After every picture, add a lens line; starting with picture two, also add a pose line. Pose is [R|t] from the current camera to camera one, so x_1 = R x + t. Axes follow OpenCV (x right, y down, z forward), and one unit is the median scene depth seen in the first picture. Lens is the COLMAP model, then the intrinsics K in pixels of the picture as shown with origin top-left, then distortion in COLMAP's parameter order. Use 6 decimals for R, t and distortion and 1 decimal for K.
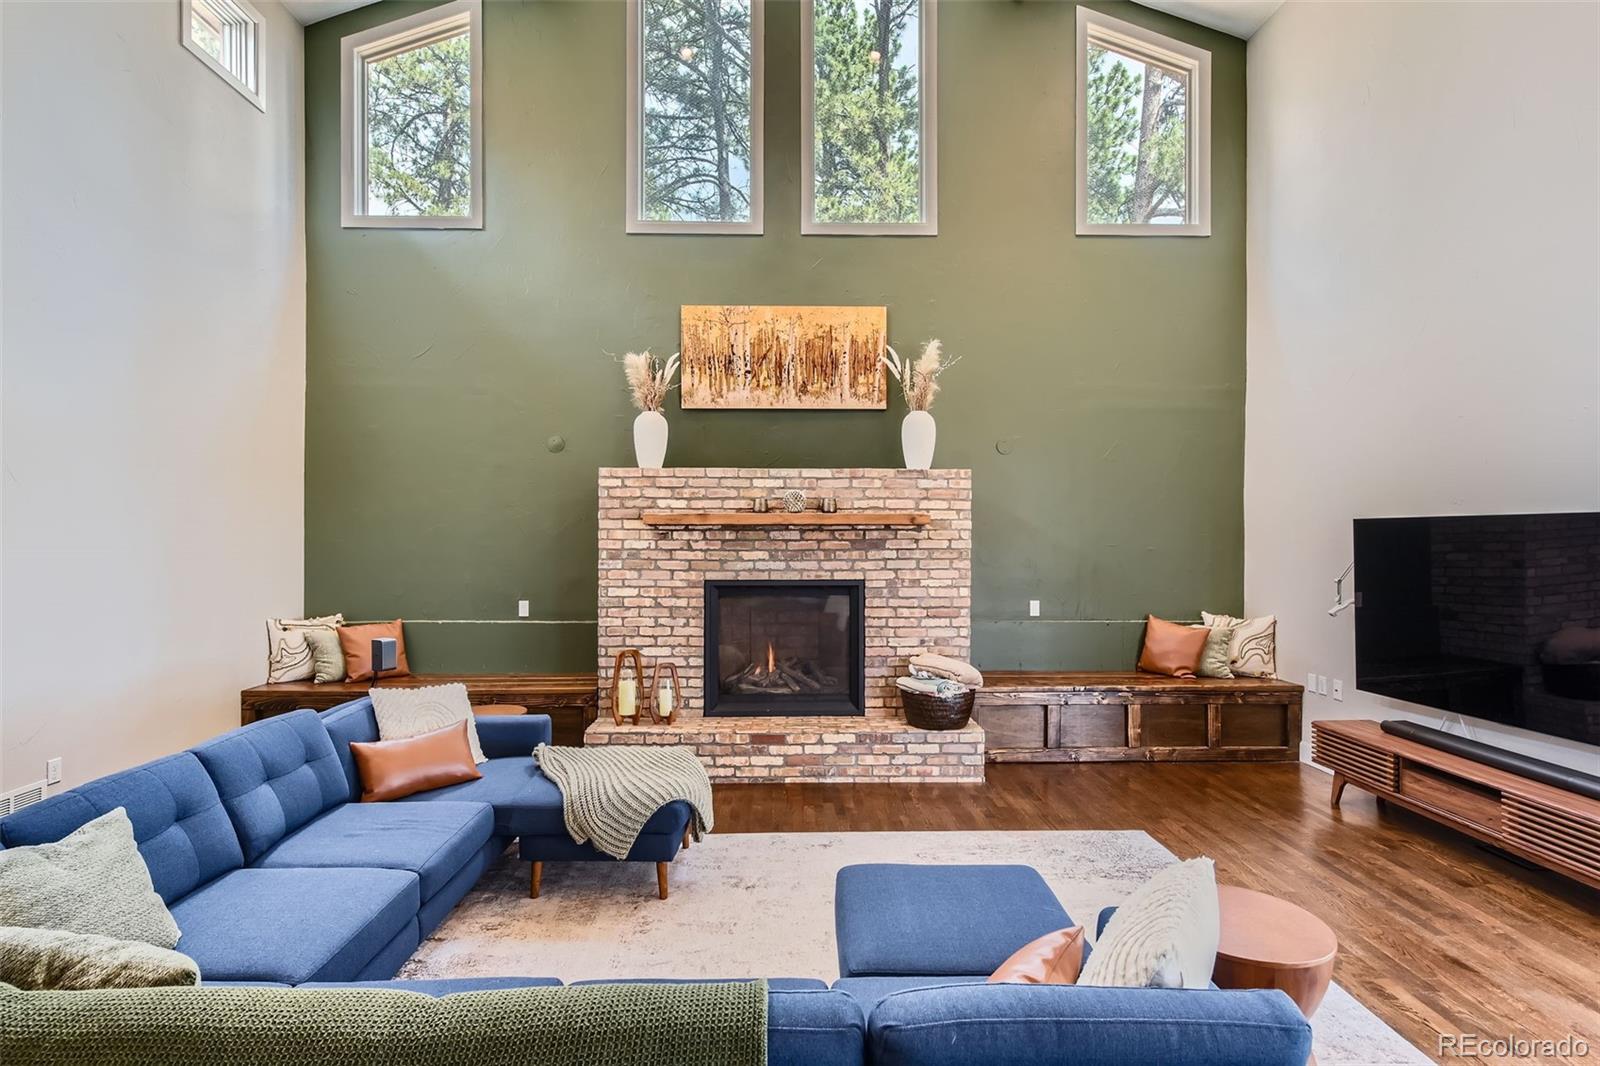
lens RADIAL K [[781.6, 0, 798.0], [0, 781.6, 536.3], [0, 0, 1]] dist [0.003992, 0.000193]
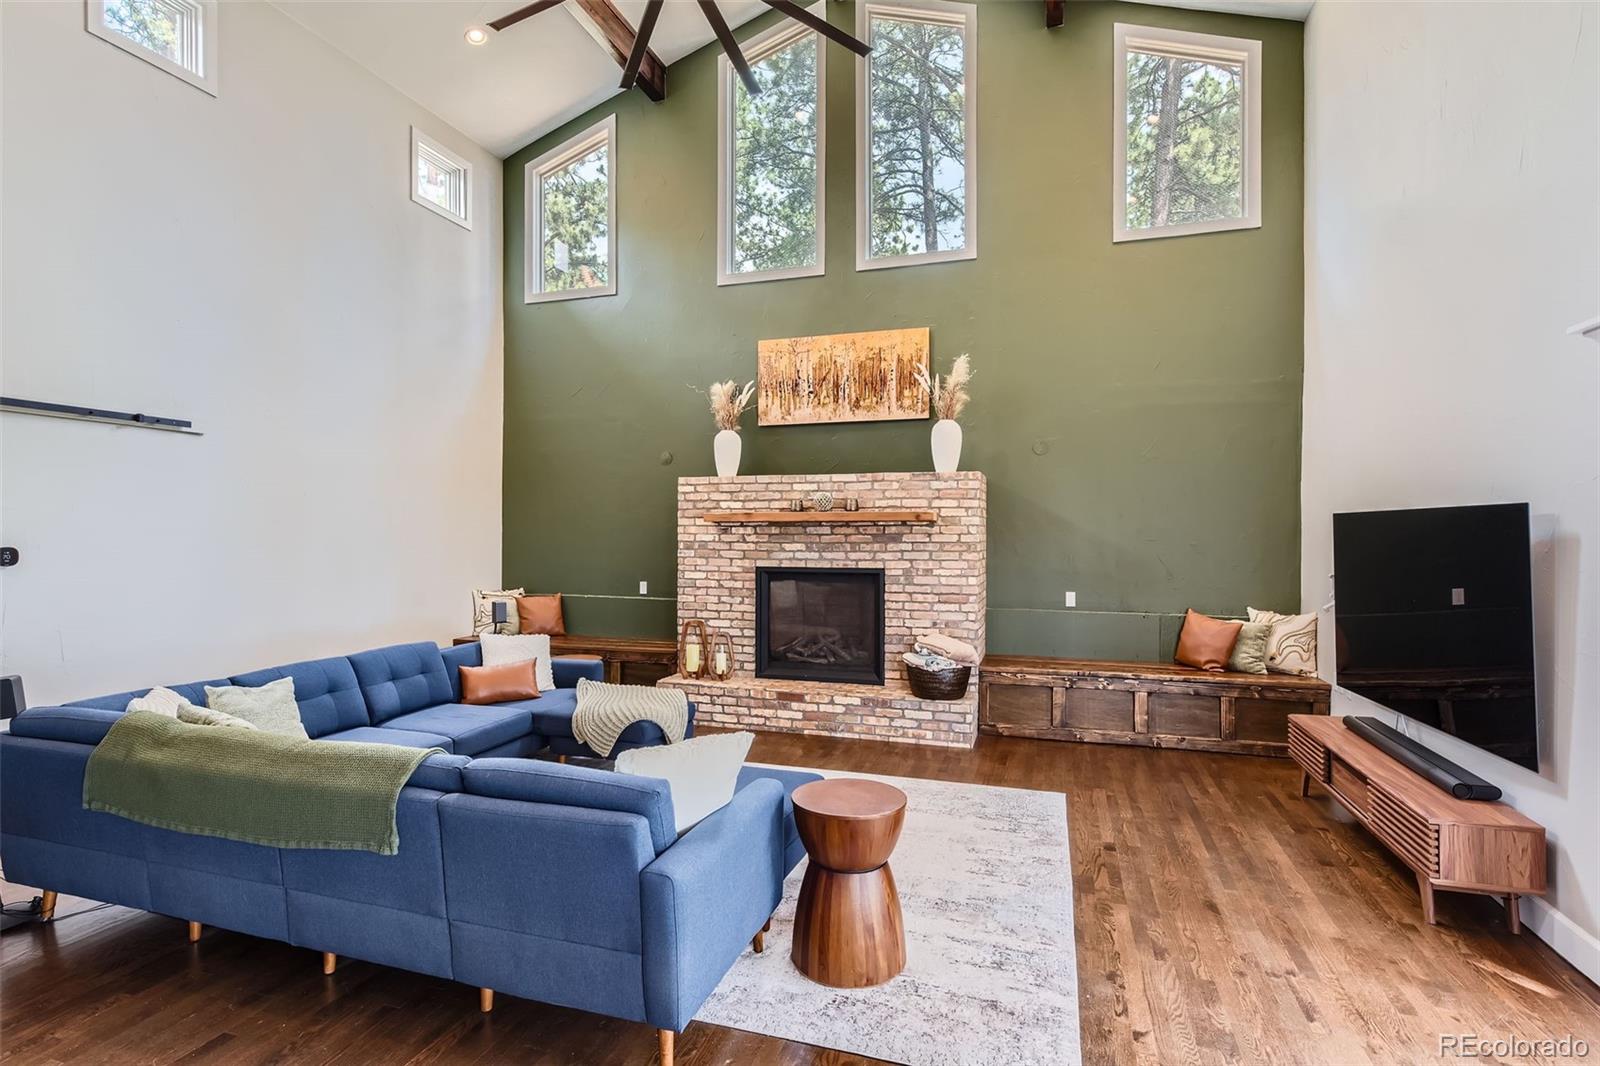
lens RADIAL K [[780.0, 0, 800.0], [0, 780.0, 533.0], [0, 0, 1]] dist [0.000987, 0.000190]
pose [[0.945423, 0.000600, -0.325845, 0.344525], [-0.000472, 1.000000, 0.000472, 0.002223], [0.325845, -0.000292, 0.945423, -0.137482]]
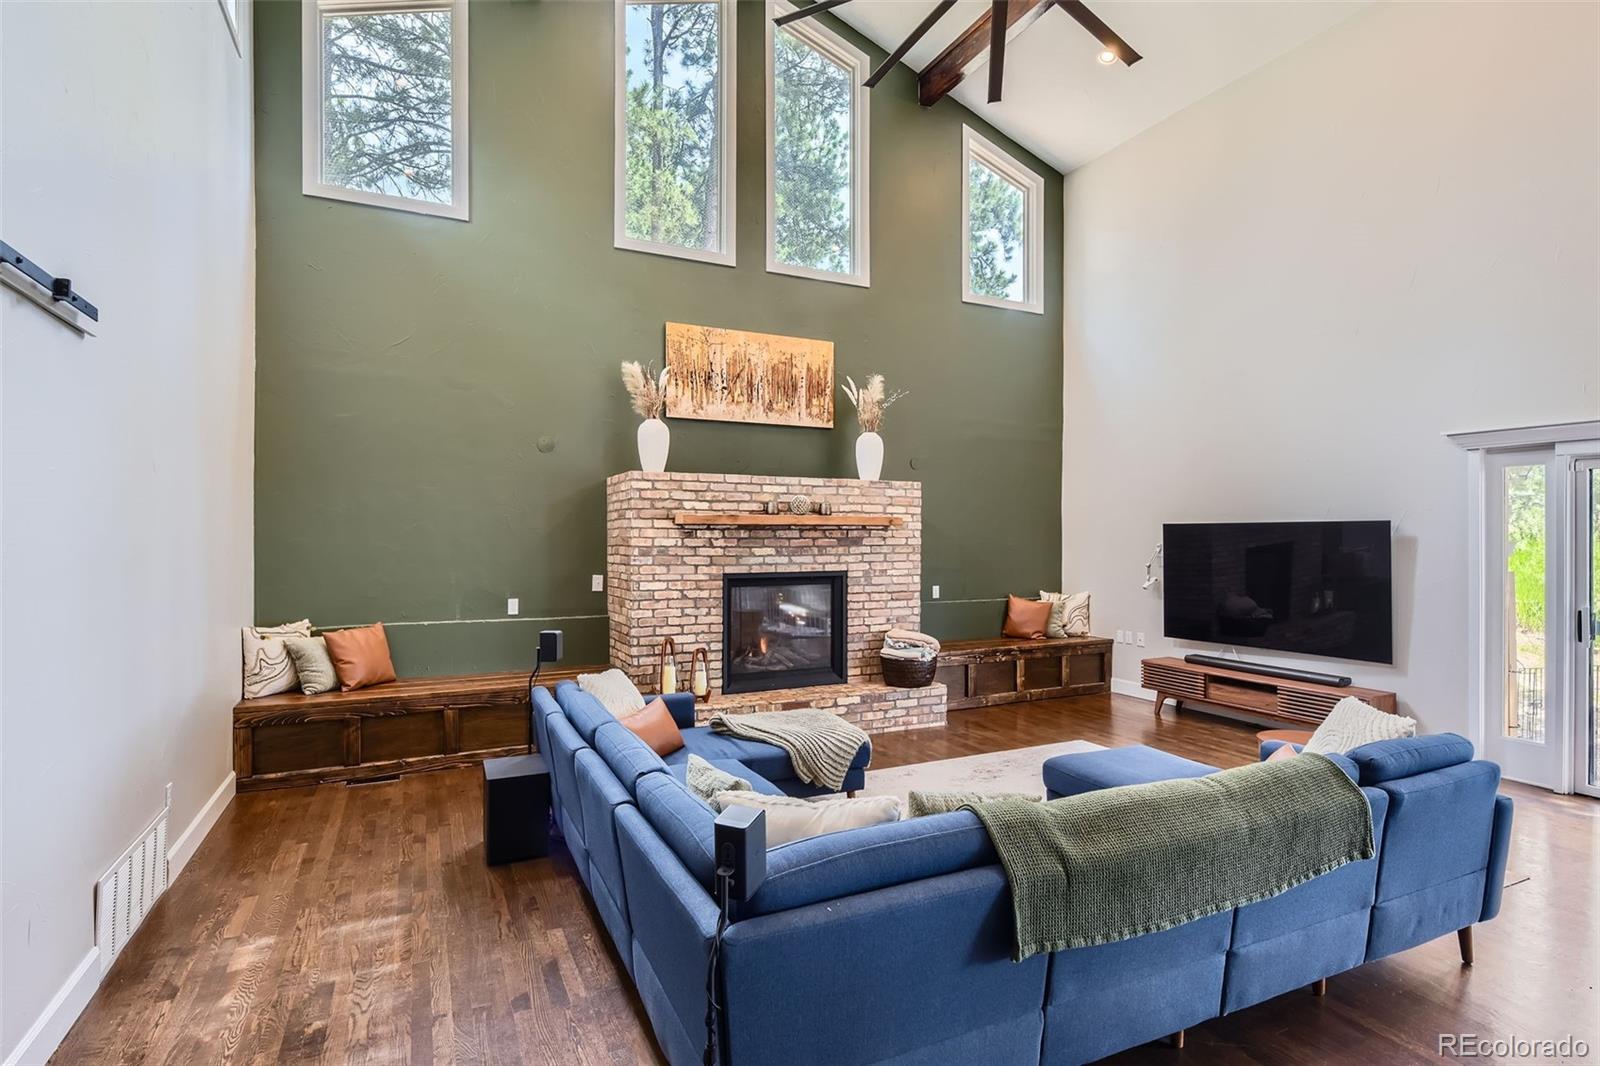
lens RADIAL K [[780.0, 0, 800.0], [0, 780.0, 533.0], [0, 0, 1]] dist [0.000987, 0.000190]
pose [[0.911969, 0.001901, 0.410254, -0.477964], [-0.001561, 0.999998, -0.001164, -0.001477], [-0.410255, 0.000421, 0.911971, -0.072717]]
